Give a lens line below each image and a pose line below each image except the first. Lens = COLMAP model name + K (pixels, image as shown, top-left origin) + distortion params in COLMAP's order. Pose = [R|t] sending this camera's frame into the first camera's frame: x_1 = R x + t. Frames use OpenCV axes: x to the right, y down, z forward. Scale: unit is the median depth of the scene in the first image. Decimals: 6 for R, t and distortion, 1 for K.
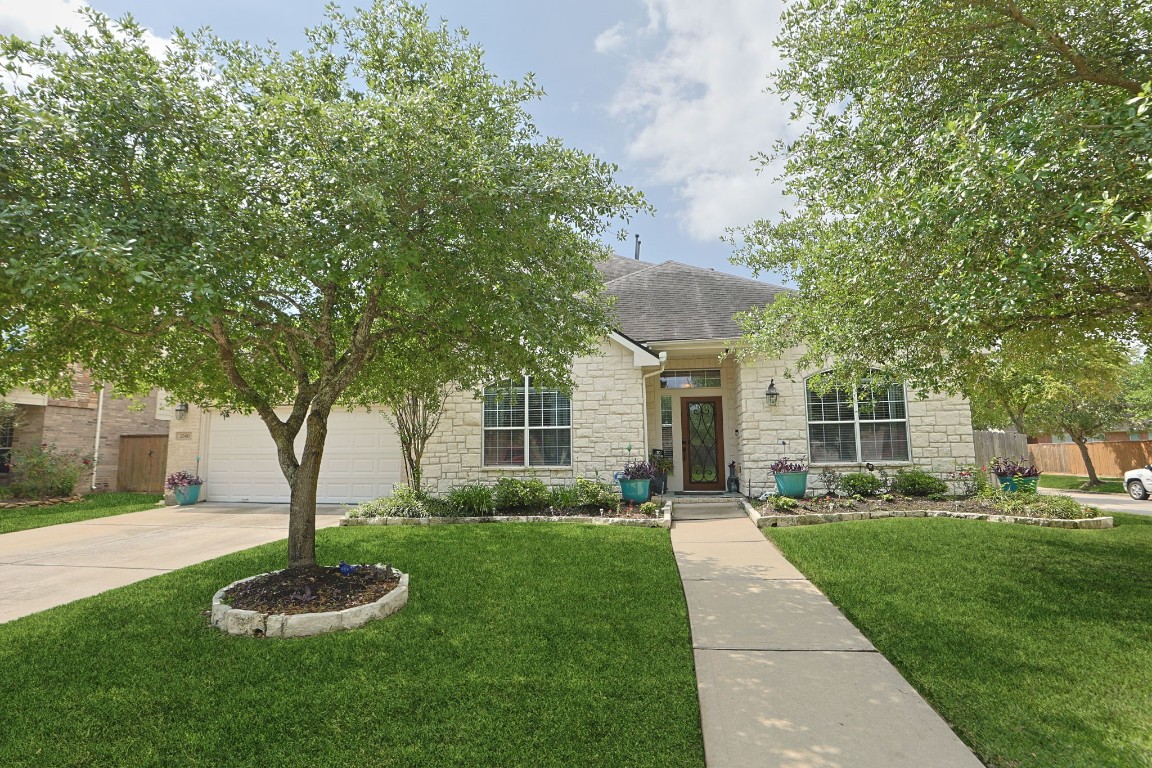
lens RADIAL K [[520.2, 0, 573.1], [0, 520.2, 385.1], [0, 0, 1]] dist [-0.003627, -0.000152]
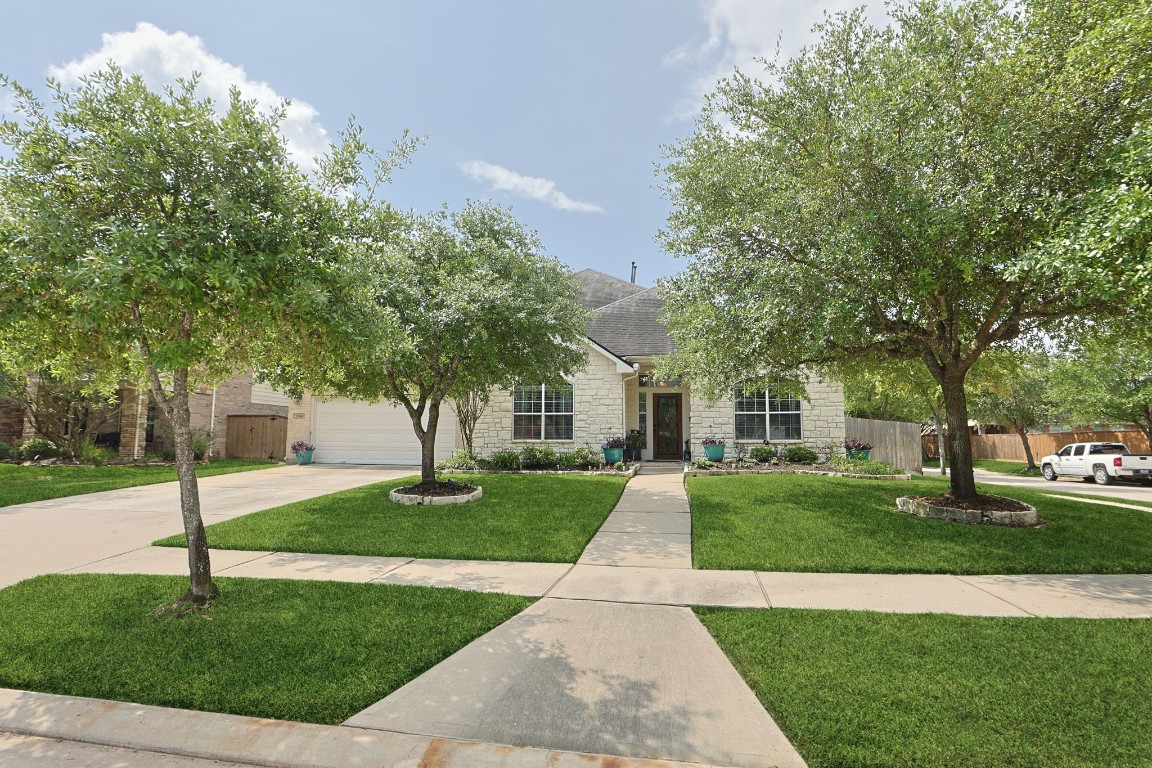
lens RADIAL K [[520.2, 0, 578.1], [0, 520.2, 384.7], [0, 0, 1]] dist [-0.003627, -0.000152]
pose [[0.999484, 0.012764, -0.029485, 0.052990], [-0.012000, 0.999591, 0.025940, -0.039956], [0.029804, -0.025573, 0.999229, -0.471344]]
